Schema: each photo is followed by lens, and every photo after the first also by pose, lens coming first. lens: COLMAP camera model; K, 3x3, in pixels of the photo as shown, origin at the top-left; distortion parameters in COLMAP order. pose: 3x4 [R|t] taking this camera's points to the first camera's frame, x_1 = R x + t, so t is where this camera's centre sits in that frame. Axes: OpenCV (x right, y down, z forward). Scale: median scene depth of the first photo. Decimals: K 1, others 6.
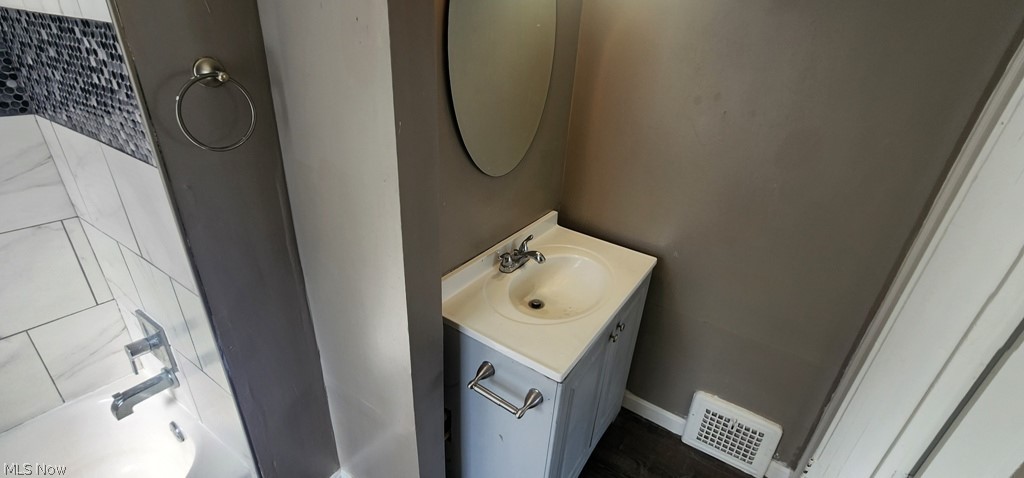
lens RADIAL K [[428.3, 0, 515.5], [0, 428.3, 235.4], [0, 0, 1]] dist [-0.003124, -0.000148]
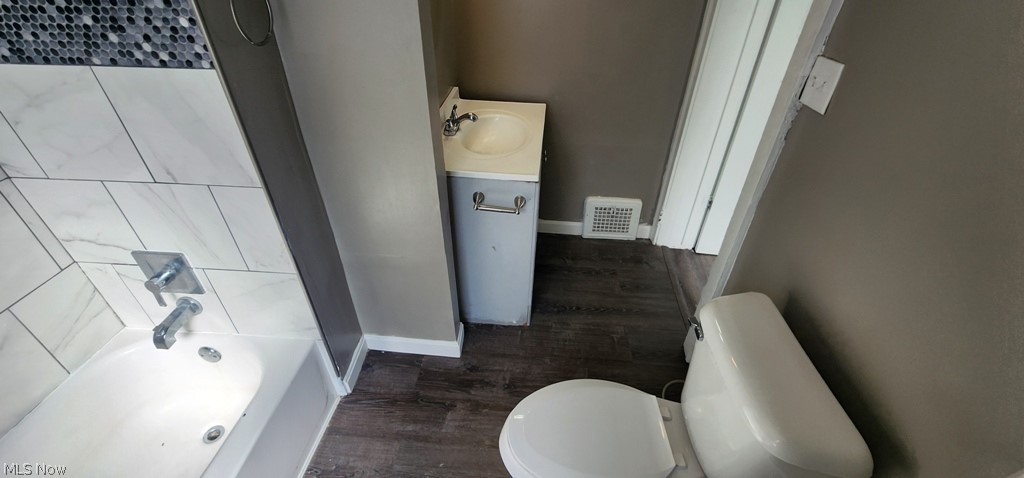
lens RADIAL K [[428.3, 0, 505.2], [0, 428.3, 239.8], [0, 0, 1]] dist [-0.003124, -0.000148]
pose [[0.885096, -0.317580, 0.340219, -0.377135], [0.244423, 0.939270, 0.240892, 0.102952], [-0.396060, -0.130055, 0.908968, -0.210385]]
